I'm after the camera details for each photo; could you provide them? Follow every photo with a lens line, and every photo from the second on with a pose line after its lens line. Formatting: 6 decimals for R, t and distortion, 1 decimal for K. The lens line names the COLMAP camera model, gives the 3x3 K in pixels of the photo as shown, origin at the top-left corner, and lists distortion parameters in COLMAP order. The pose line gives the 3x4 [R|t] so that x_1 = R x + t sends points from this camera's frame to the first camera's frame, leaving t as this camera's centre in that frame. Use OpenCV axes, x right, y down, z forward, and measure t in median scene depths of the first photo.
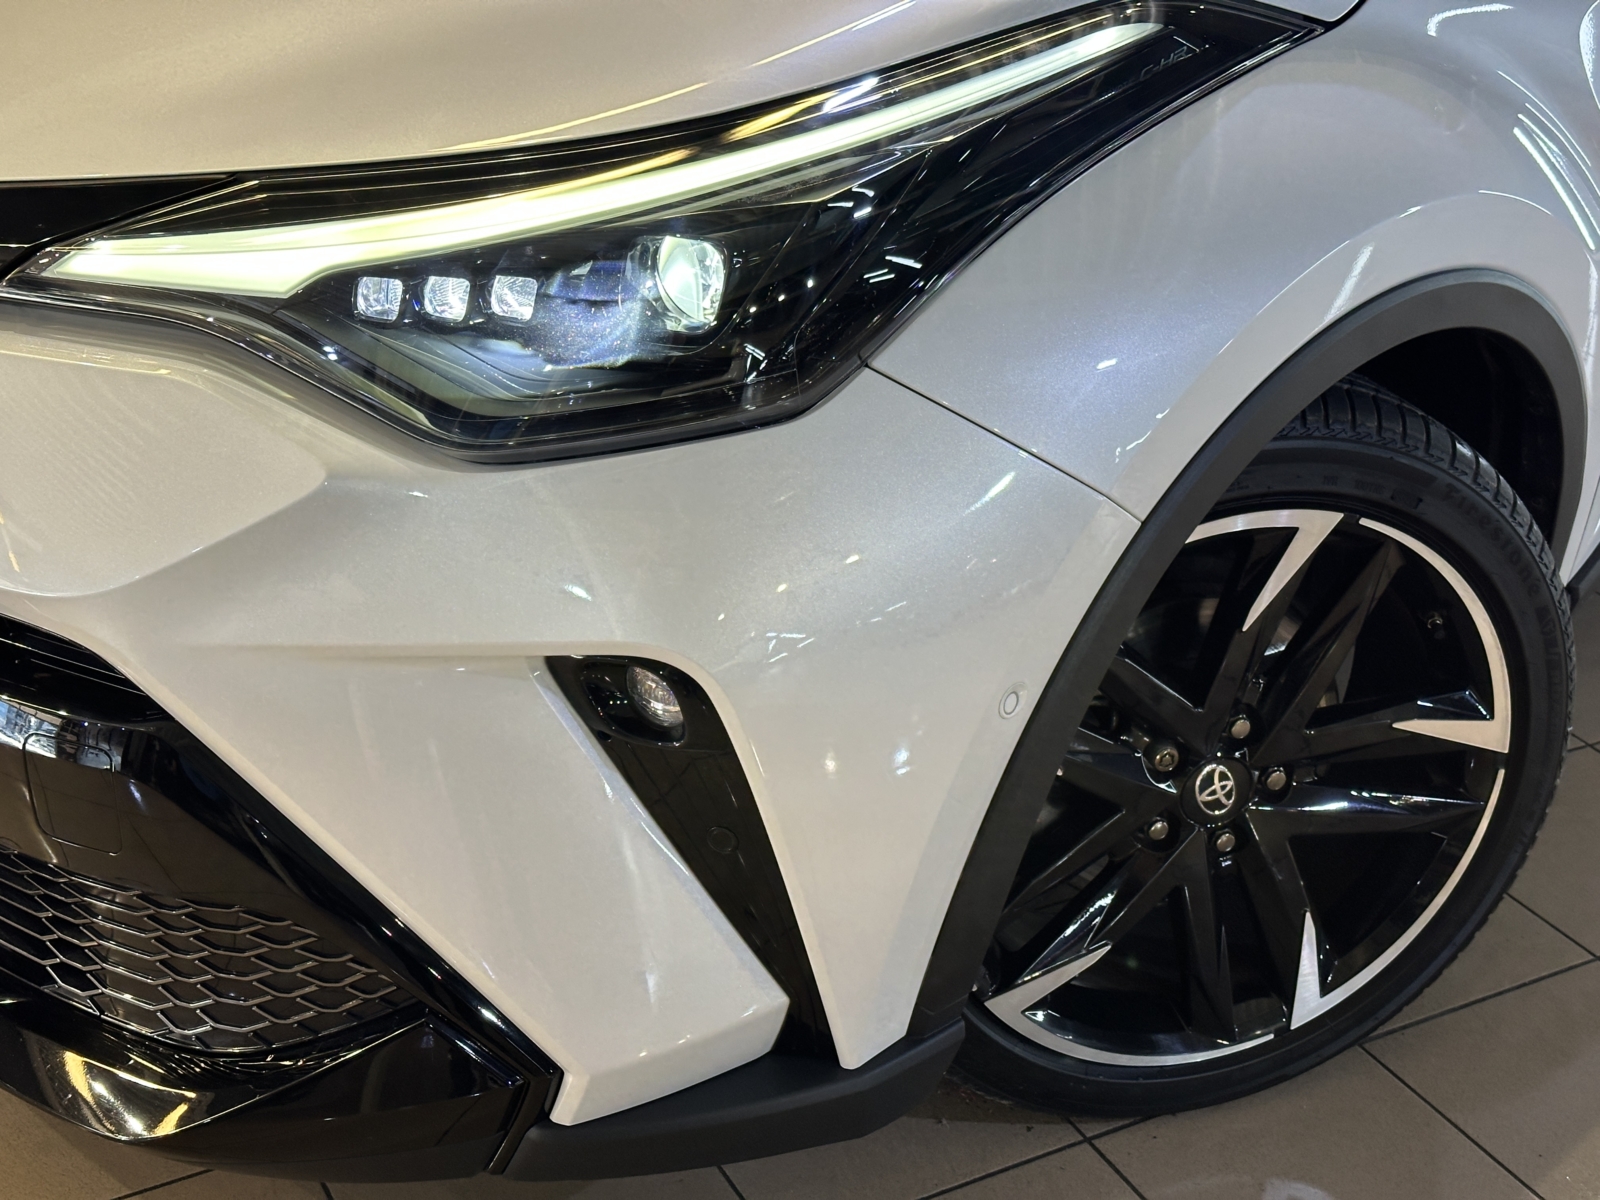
lens RADIAL K [[1707.1, 0, 800.0], [0, 1707.1, 600.0], [0, 0, 1]] dist [0.137023, -0.001329]
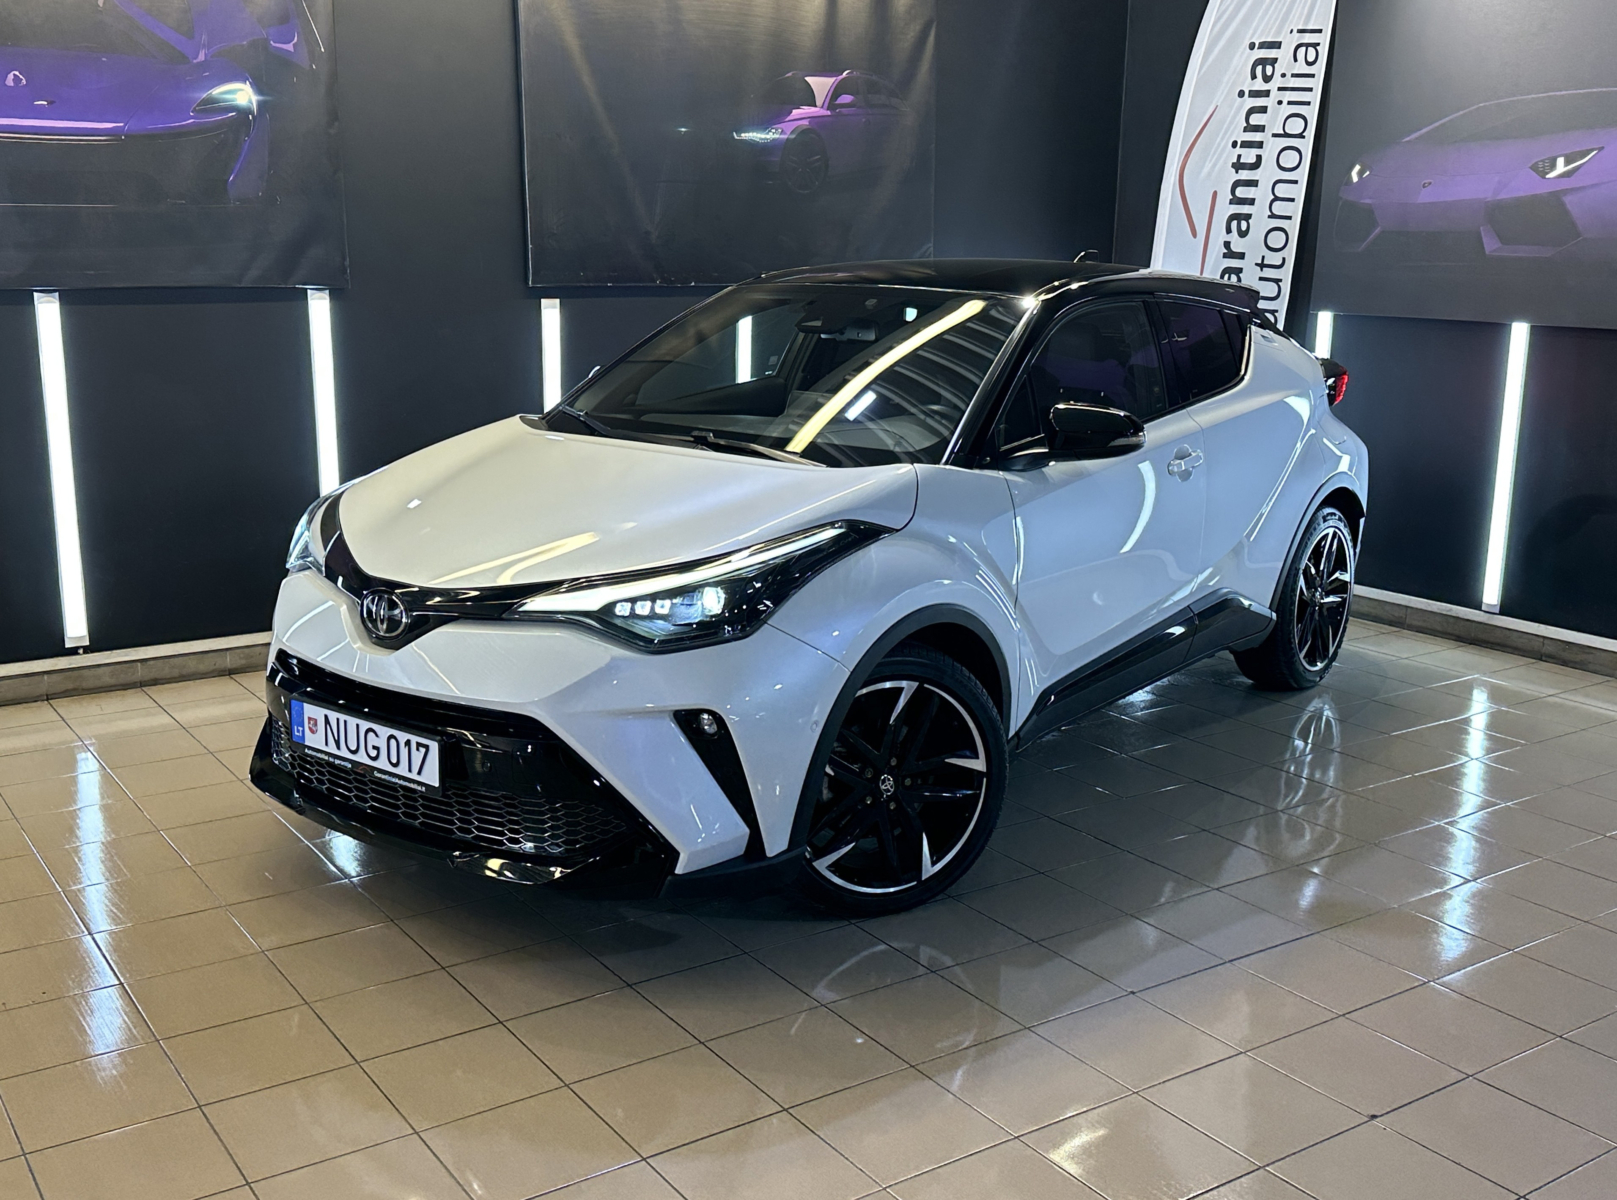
lens RADIAL K [[1668.5, 0, 804.0], [0, 1668.5, 606.3], [0, 0, 1]] dist [0.013877, 0.317150]
pose [[0.988306, -0.034611, 0.148506, -0.346128], [0.075569, 0.957062, -0.279860, 0.703750], [-0.132443, 0.287809, 0.948485, -1.989634]]
